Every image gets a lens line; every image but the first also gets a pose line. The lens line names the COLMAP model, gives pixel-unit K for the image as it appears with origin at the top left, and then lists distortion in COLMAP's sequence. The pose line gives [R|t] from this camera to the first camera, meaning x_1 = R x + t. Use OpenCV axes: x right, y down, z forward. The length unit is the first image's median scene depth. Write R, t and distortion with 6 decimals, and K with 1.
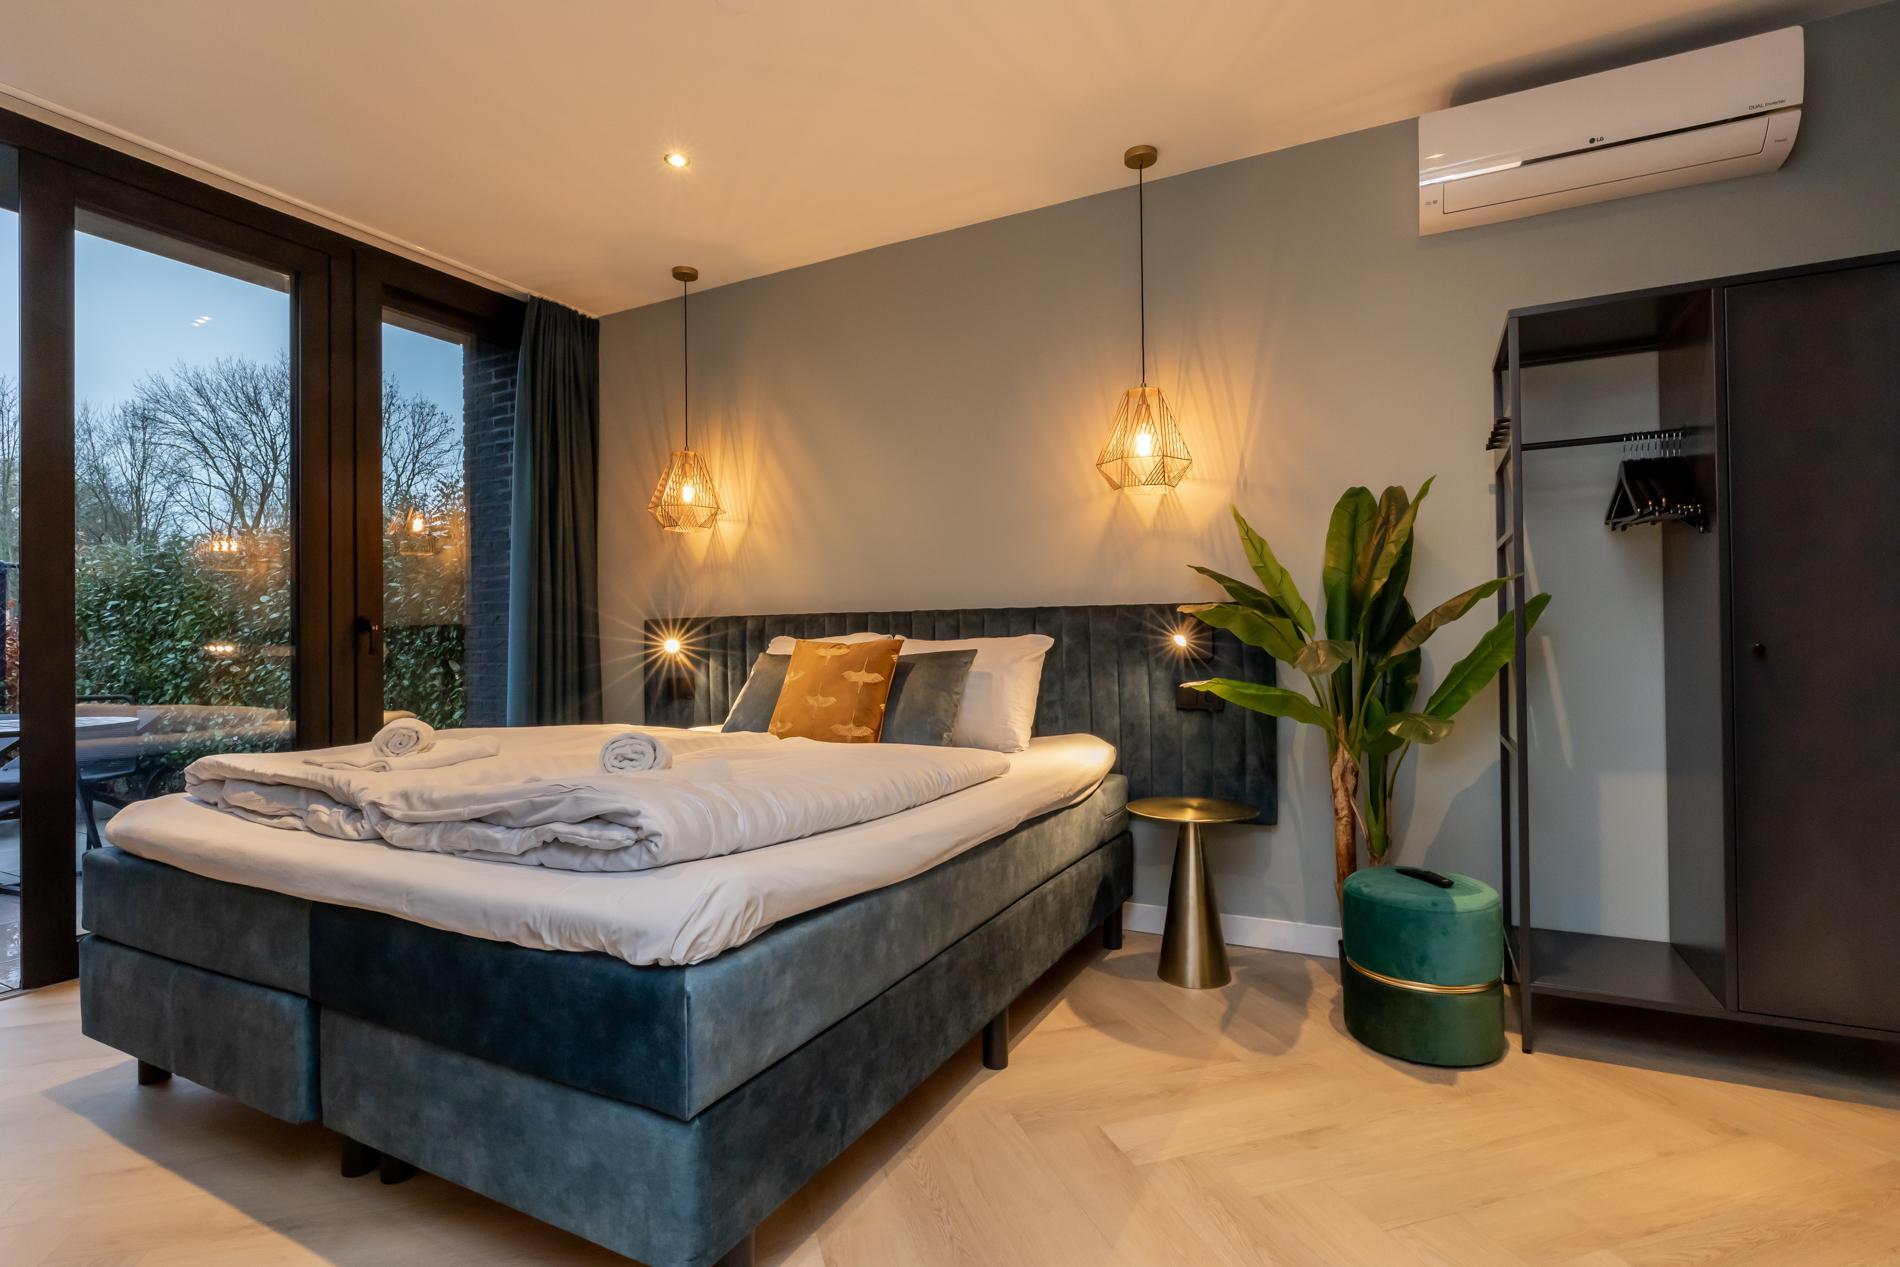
lens RADIAL K [[899.1, 0, 940.0], [0, 899.1, 633.9], [0, 0, 1]] dist [-0.010540, 0.003377]
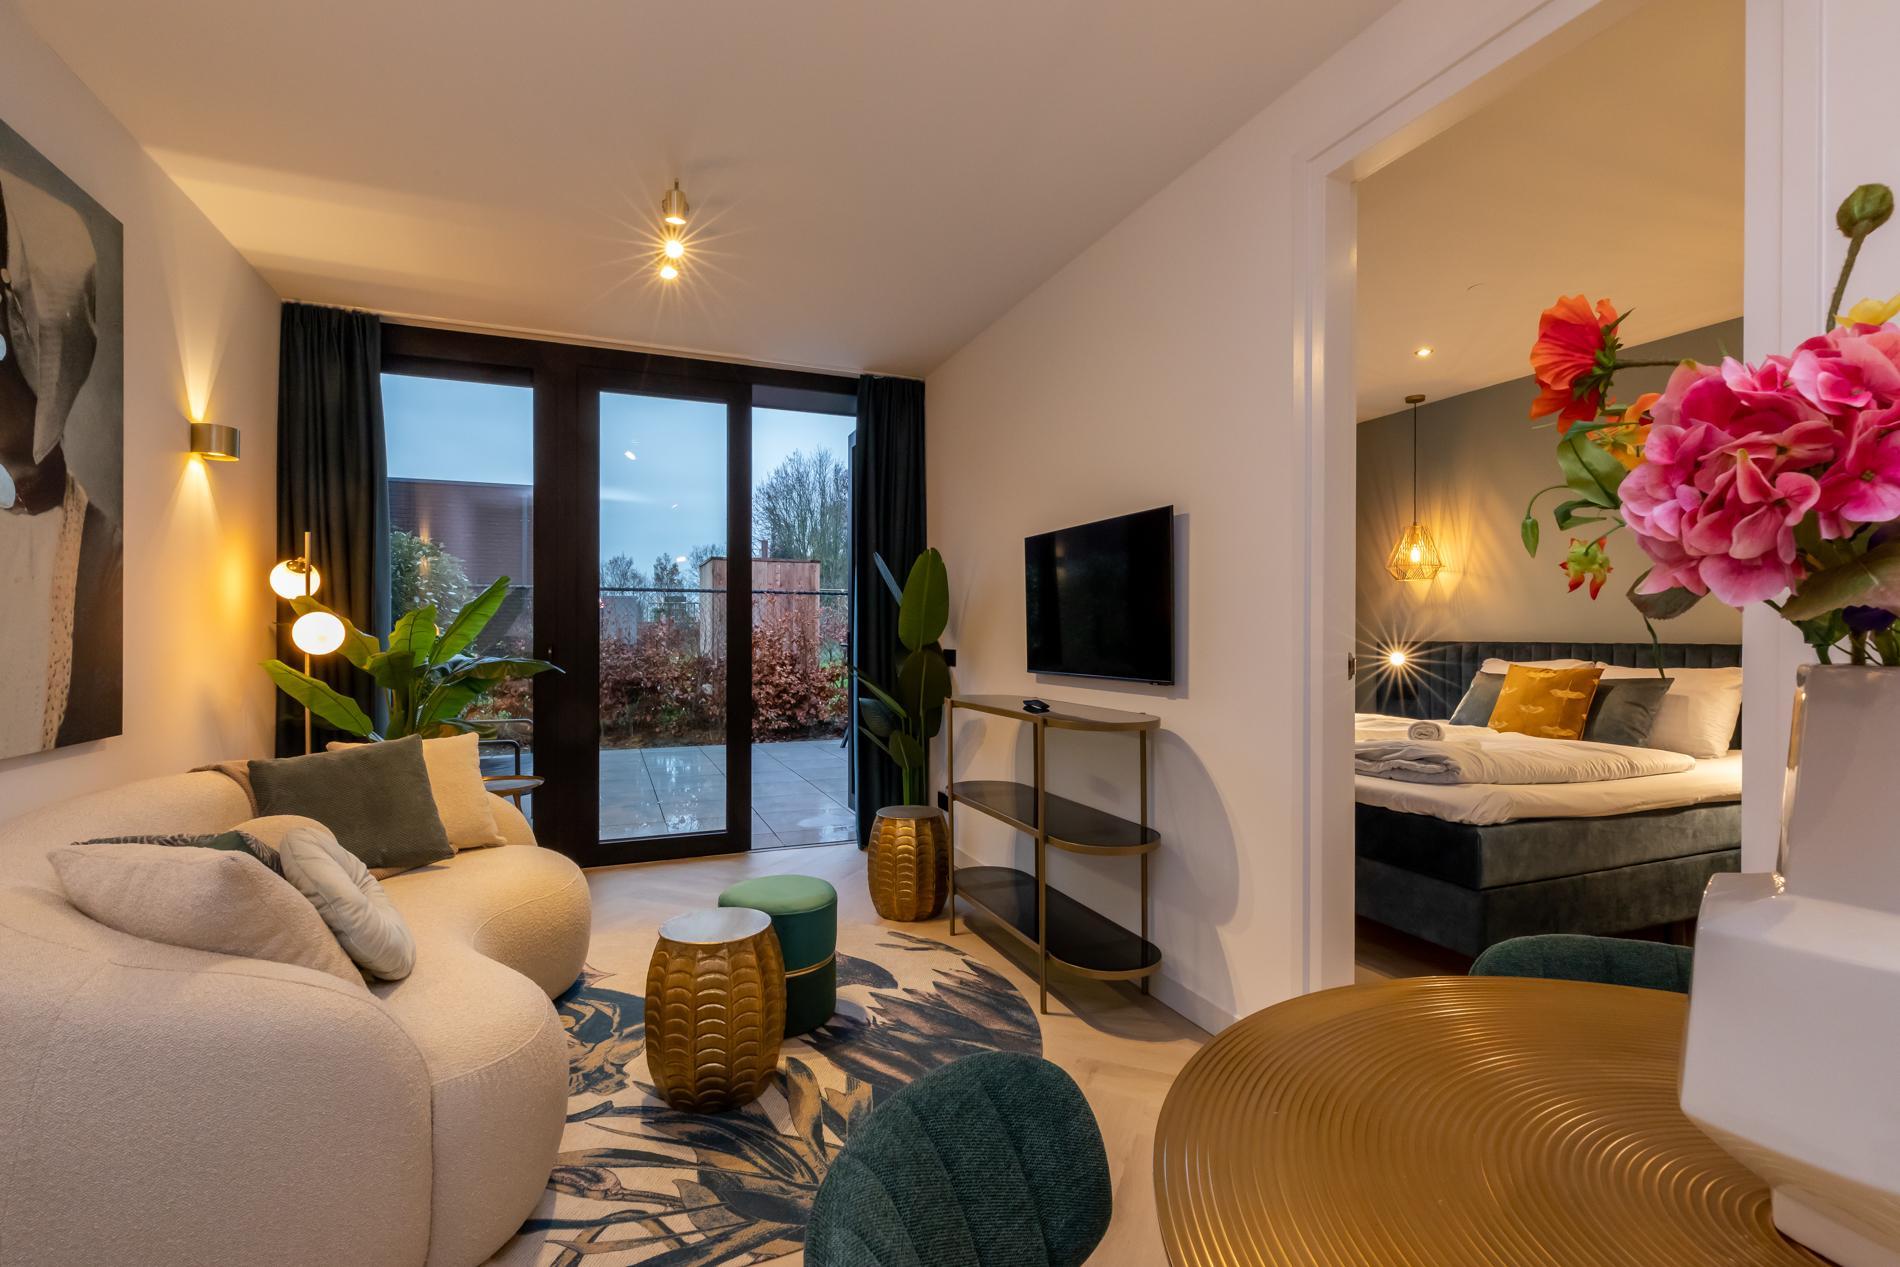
lens RADIAL K [[852.7, 0, 952.6], [0, 852.7, 635.5], [0, 0, 1]] dist [0.003740, -0.000644]
pose [[0.764869, 0.013838, -0.644037, 0.038549], [-0.004673, 0.999862, 0.015934, -0.060497], [0.644169, -0.009178, 0.764828, -0.644535]]
